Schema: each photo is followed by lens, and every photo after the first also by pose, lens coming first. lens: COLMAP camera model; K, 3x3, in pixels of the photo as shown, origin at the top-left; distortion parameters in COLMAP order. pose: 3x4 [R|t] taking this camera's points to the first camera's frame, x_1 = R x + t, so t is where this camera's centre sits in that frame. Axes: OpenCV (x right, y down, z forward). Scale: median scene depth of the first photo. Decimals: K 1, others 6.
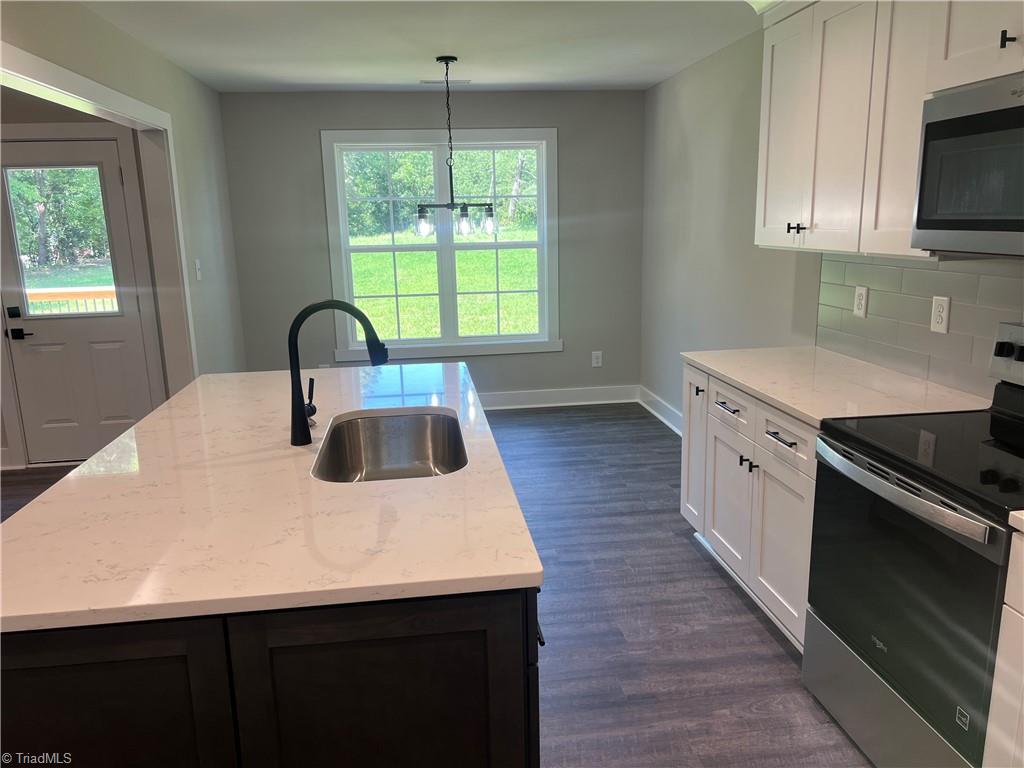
lens RADIAL K [[773.0, 0, 517.0], [0, 773.0, 387.0], [0, 0, 1]] dist [0.064174, -0.075584]
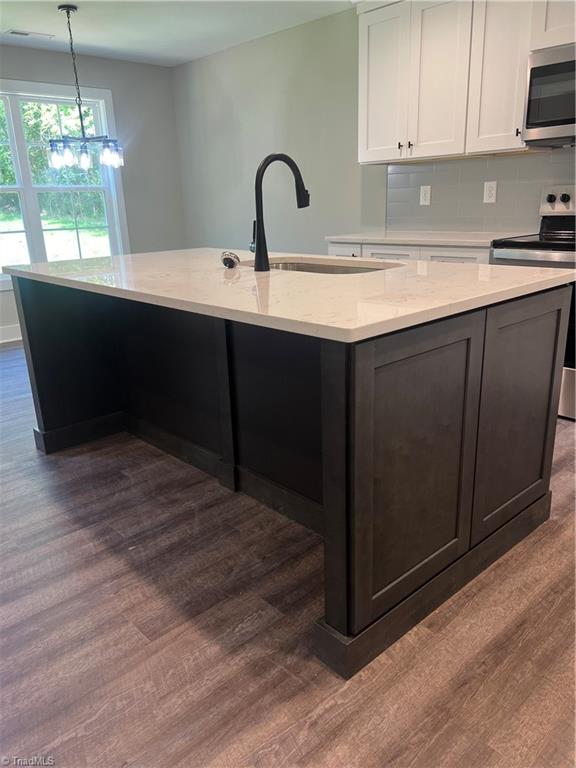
lens RADIAL K [[577.1, 0, 288.0], [0, 577.1, 384.0], [0, 0, 1]] dist [0.066192, -0.064988]
pose [[0.815184, -0.178149, 0.551125, -0.372490], [0.137546, 0.983846, 0.114577, 0.069975], [-0.562634, -0.017596, 0.826519, 0.075236]]
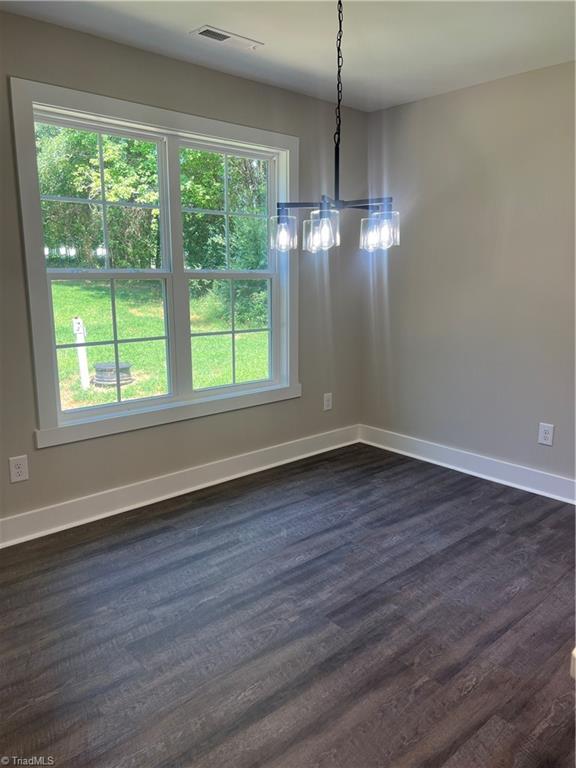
lens RADIAL K [[568.9, 0, 305.5], [0, 568.9, 387.4], [0, 0, 1]] dist [-0.009980, -0.006704]
pose [[0.815390, -0.088595, 0.572093, -0.381580], [0.096522, 0.995193, 0.016548, -0.084296], [-0.570809, 0.041727, 0.820022, 0.592795]]
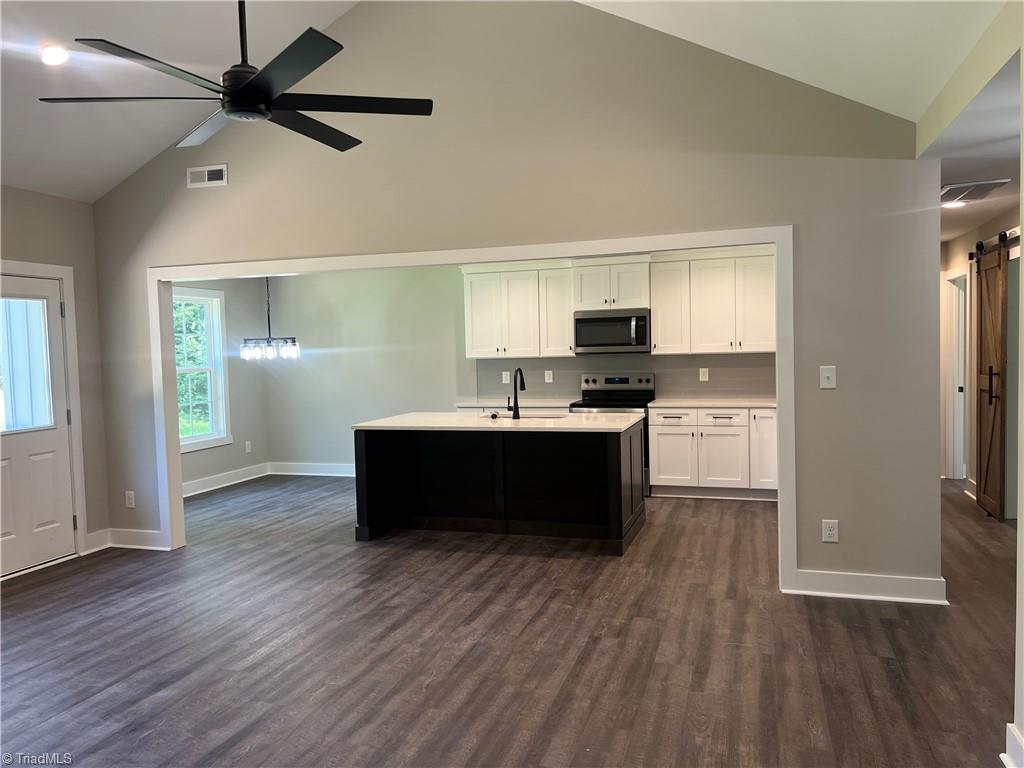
lens RADIAL K [[769.4, 0, 505.8], [0, 769.4, 383.0], [0, 0, 1]] dist [0.066192, -0.064988]
pose [[0.427556, -0.027467, 0.903571, -1.257429], [0.206968, 0.975963, -0.068266, 0.057590], [-0.879977, 0.216198, 0.422964, -0.068258]]
